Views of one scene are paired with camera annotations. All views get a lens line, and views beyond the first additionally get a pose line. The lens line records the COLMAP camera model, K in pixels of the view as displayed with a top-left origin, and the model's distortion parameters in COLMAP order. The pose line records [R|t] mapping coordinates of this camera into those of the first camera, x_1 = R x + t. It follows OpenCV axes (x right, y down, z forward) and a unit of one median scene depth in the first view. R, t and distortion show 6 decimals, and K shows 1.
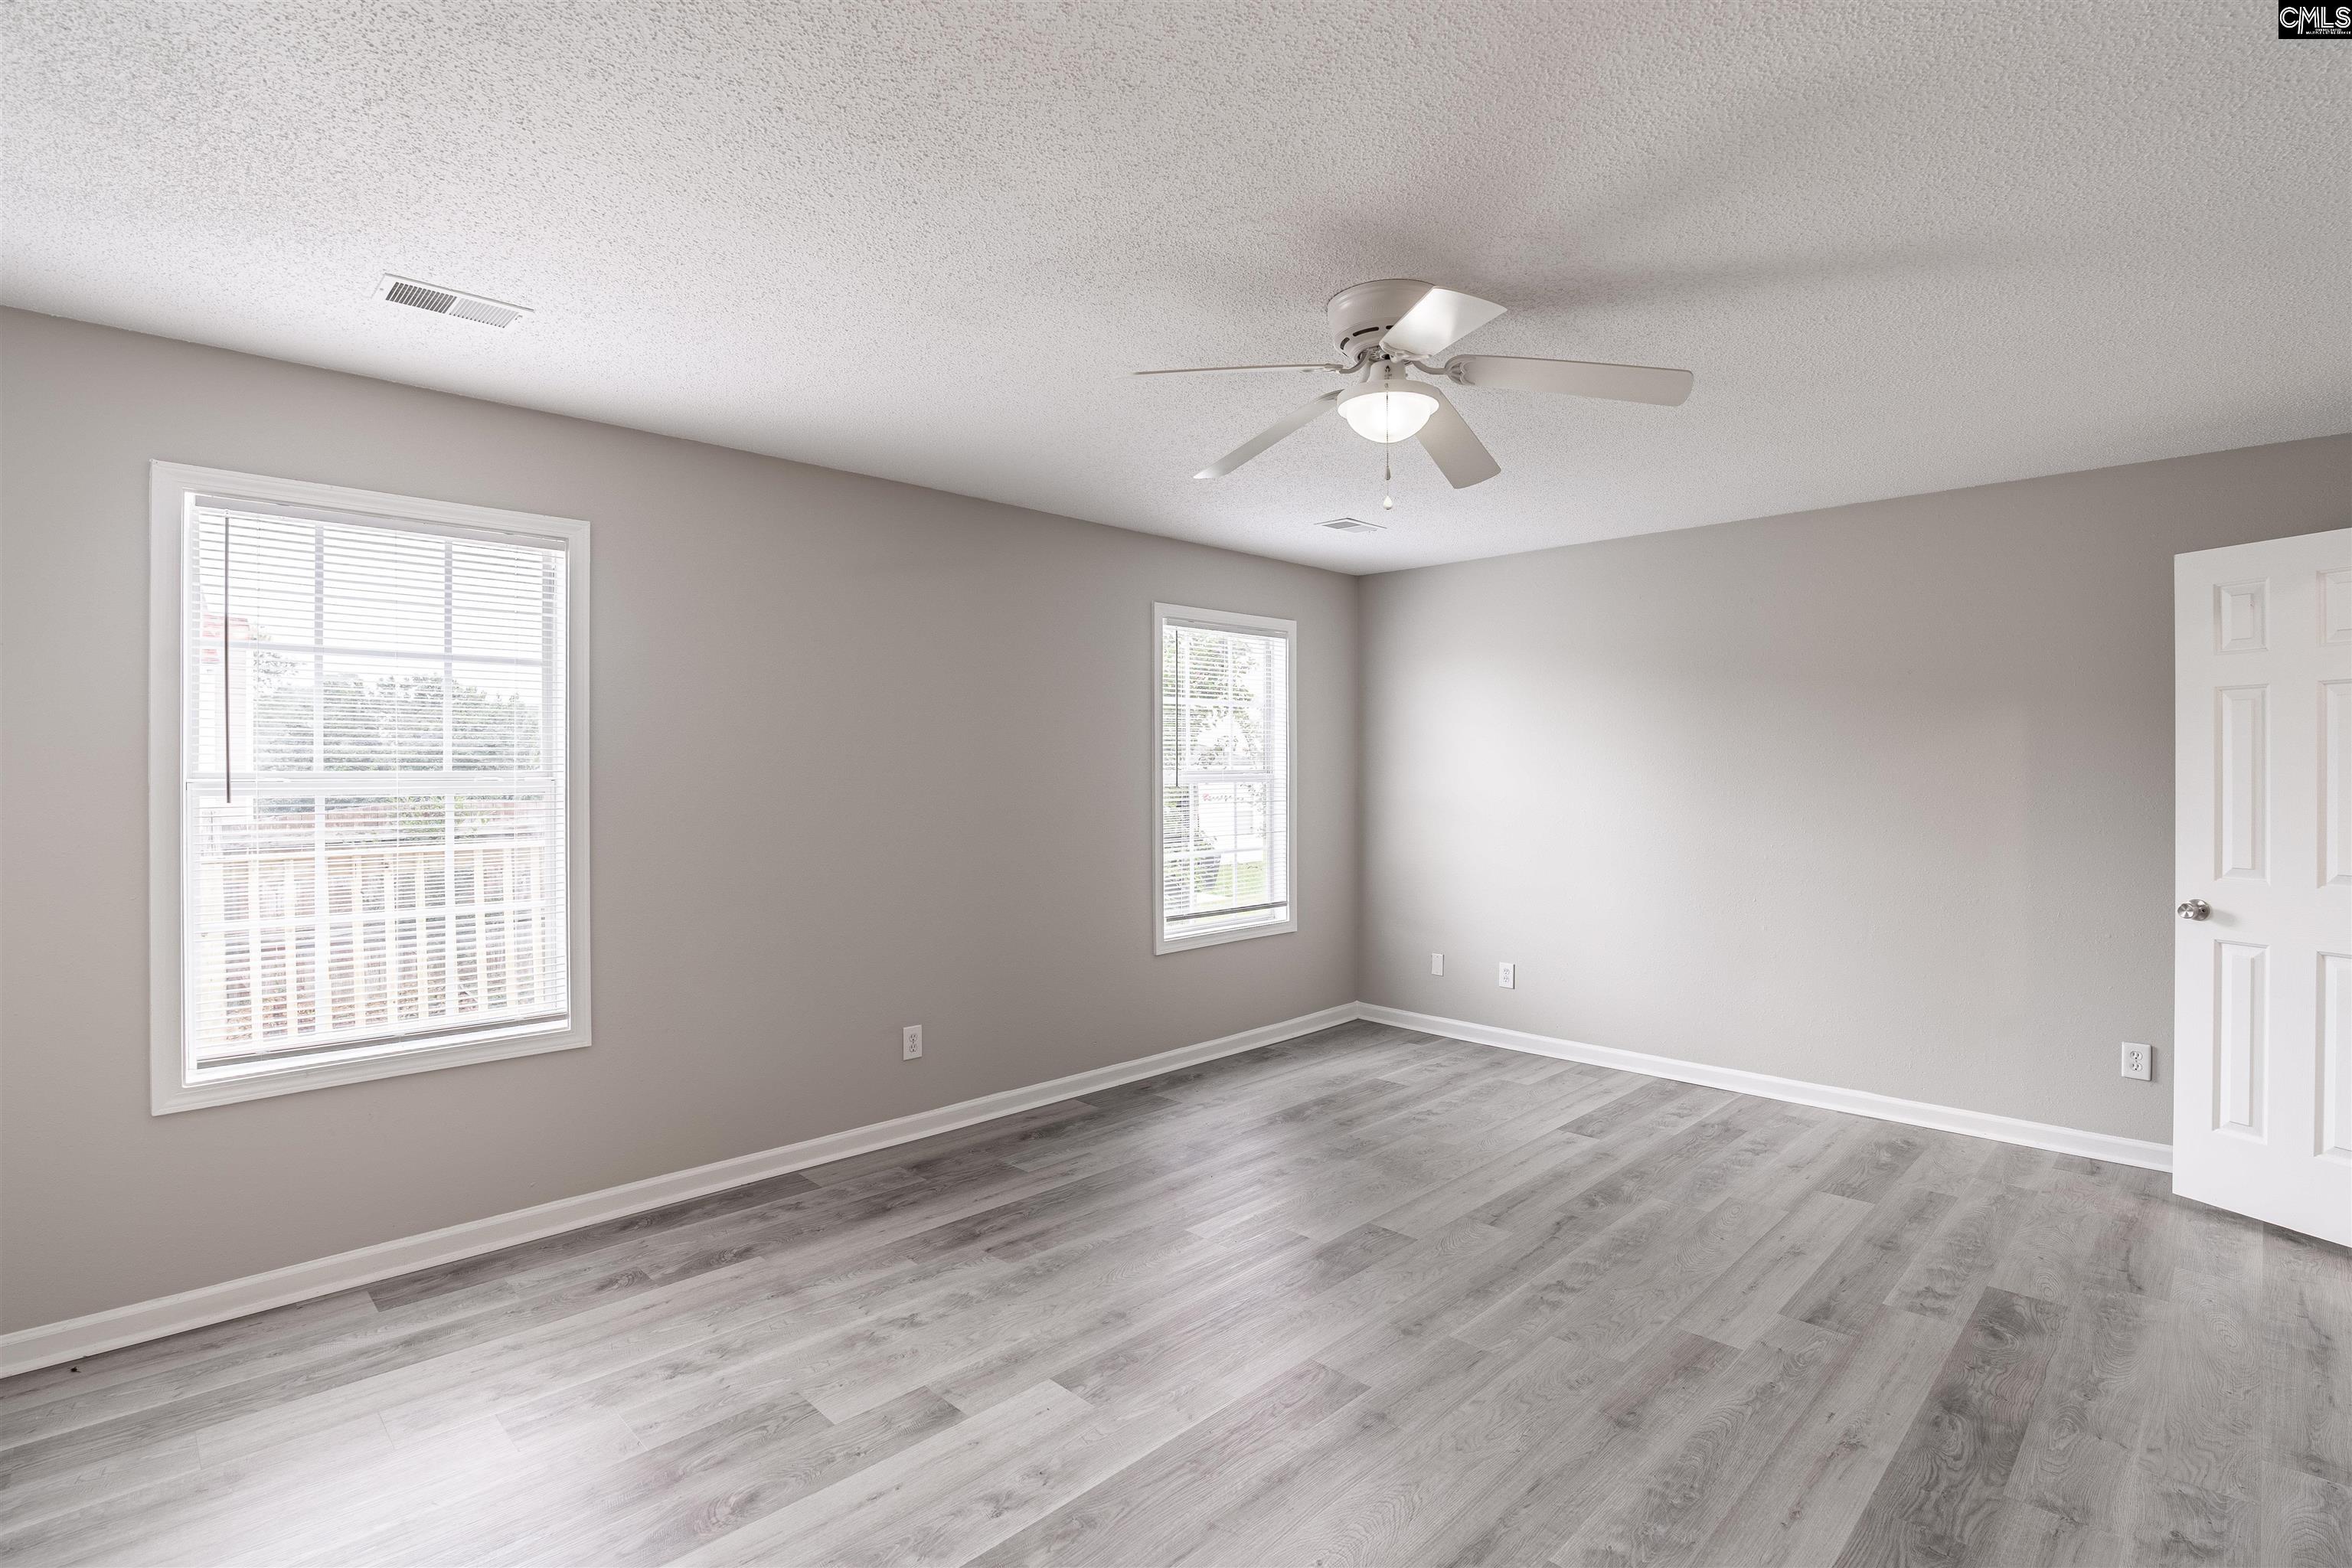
lens RADIAL K [[1145.7, 0, 1226.9], [0, 1145.7, 775.4], [0, 0, 1]] dist [-0.034962, 0.007961]
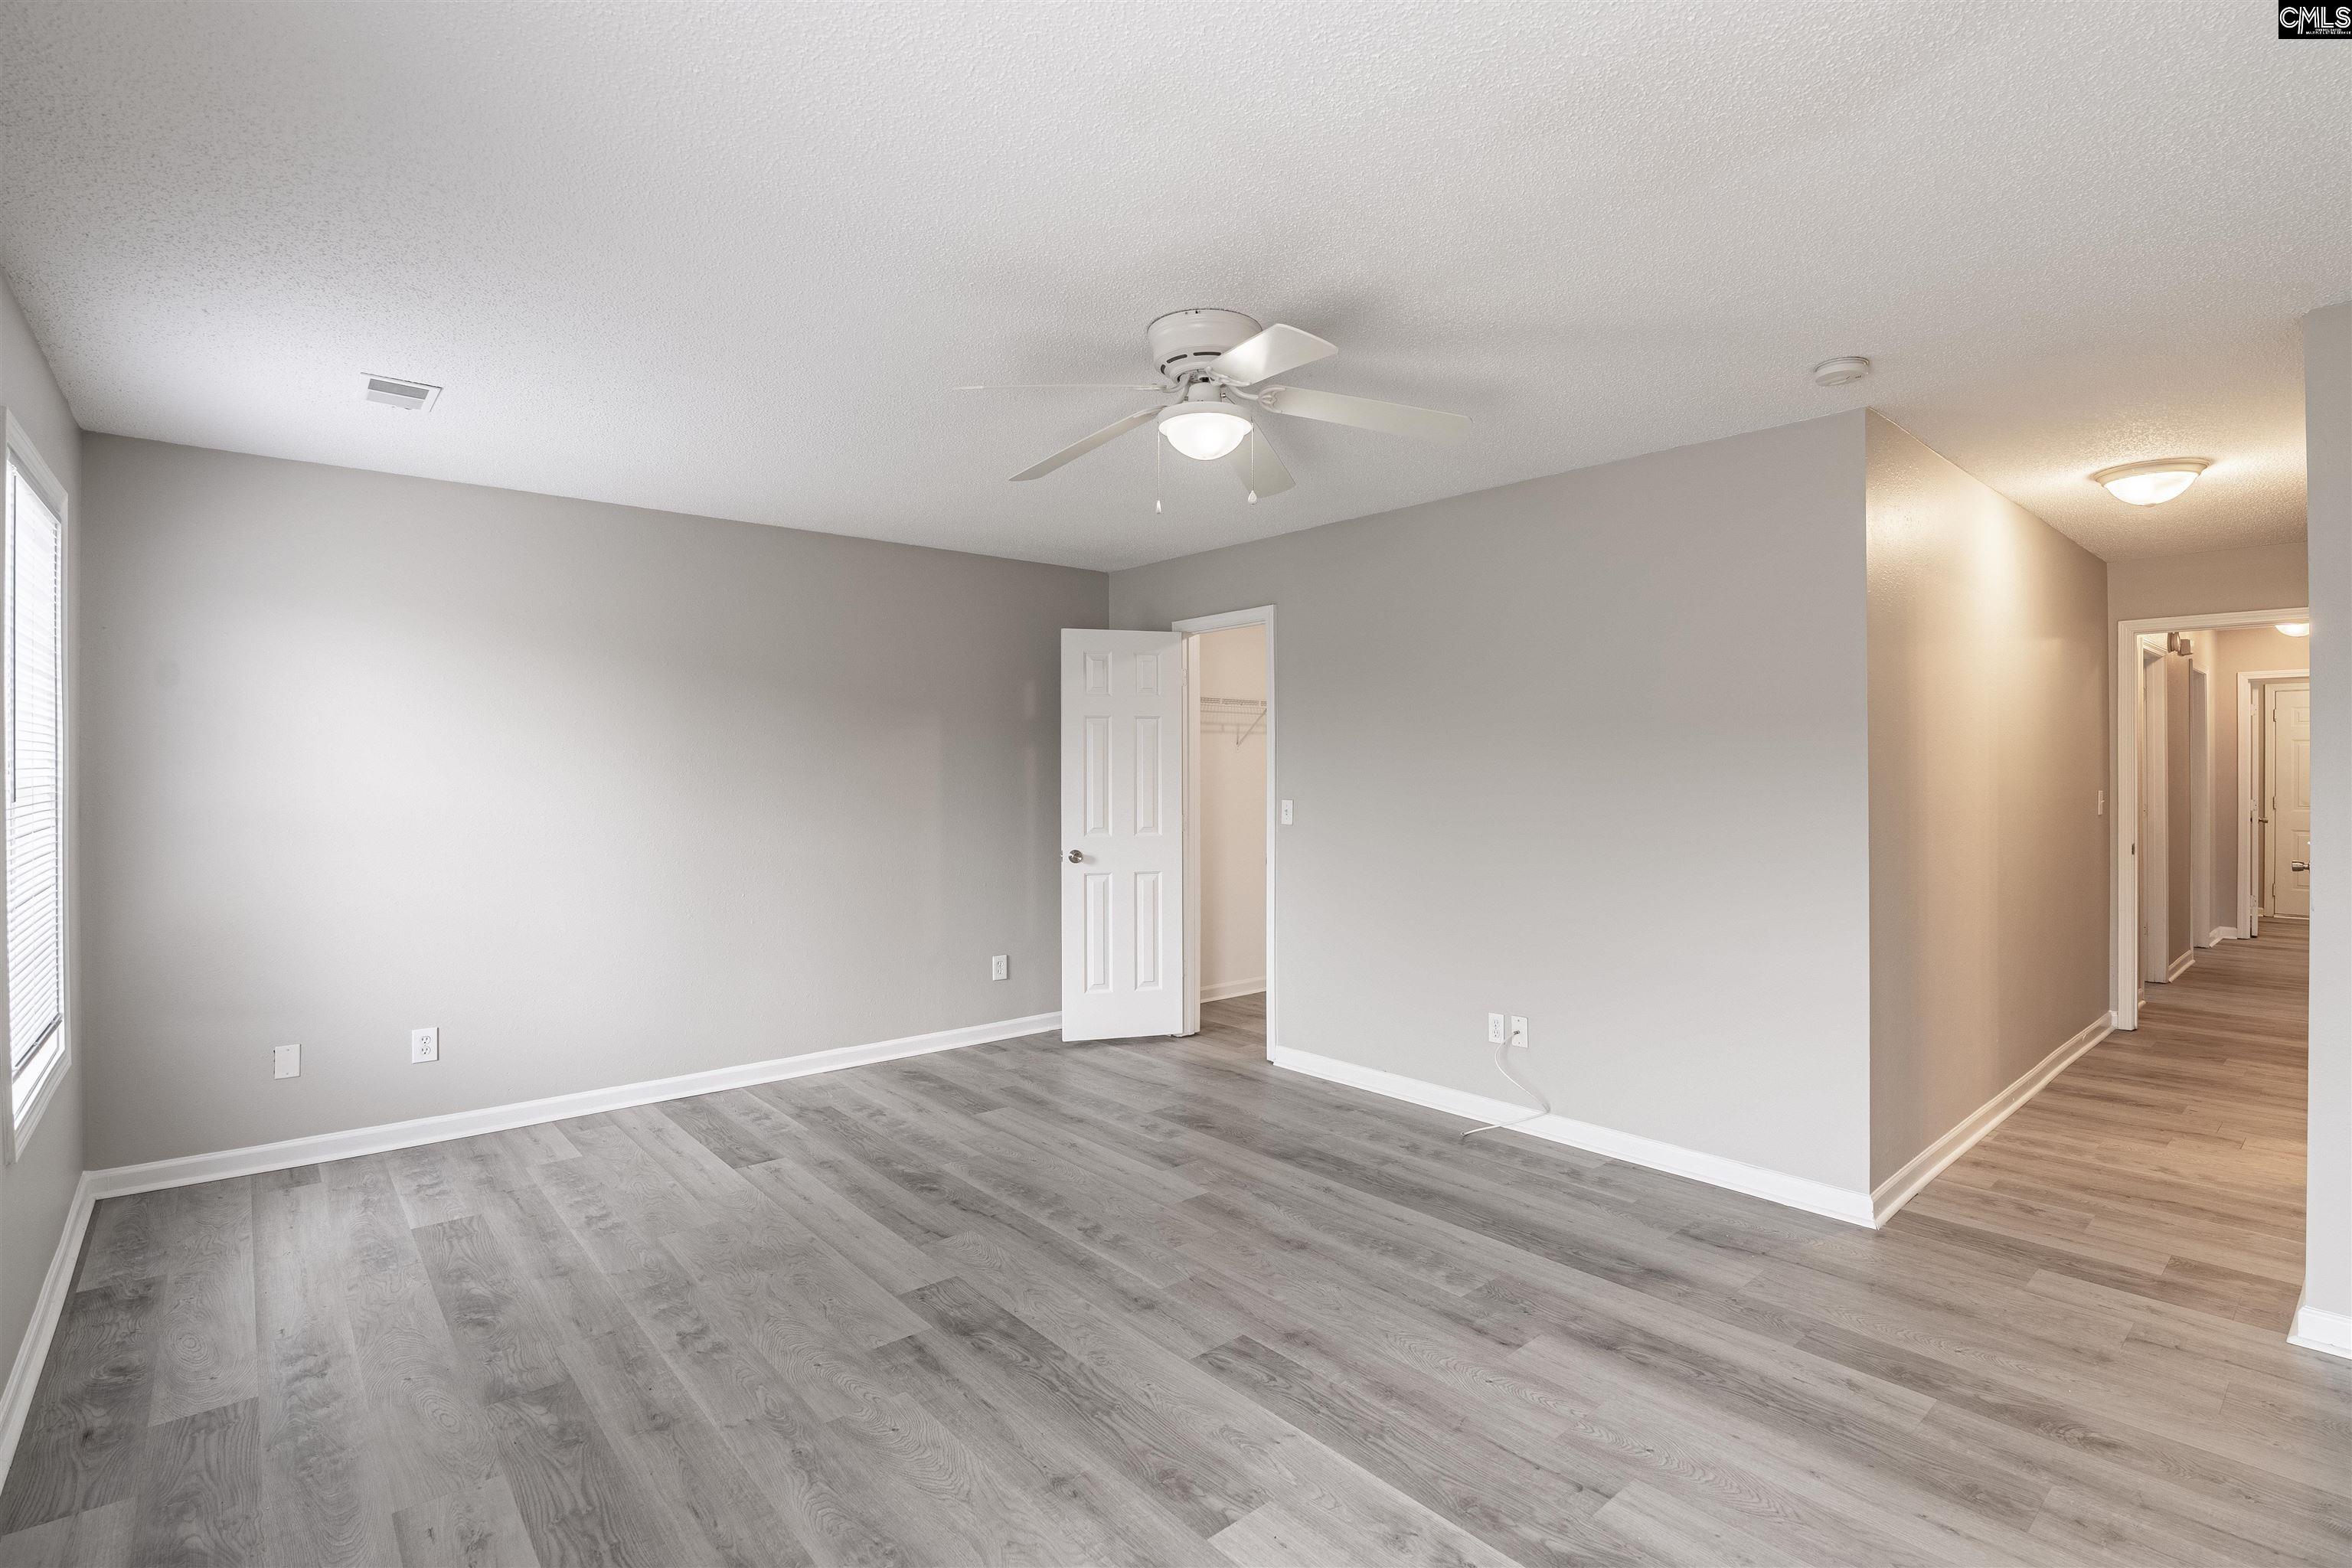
lens RADIAL K [[1120.5, 0, 1201.9], [0, 1120.5, 773.4], [0, 0, 1]] dist [-0.033582, 0.006360]
pose [[0.067983, -0.004157, 0.997678, -0.649796], [0.006803, 0.999970, 0.003703, -0.000966], [-0.997663, 0.006535, 0.068009, 0.671479]]
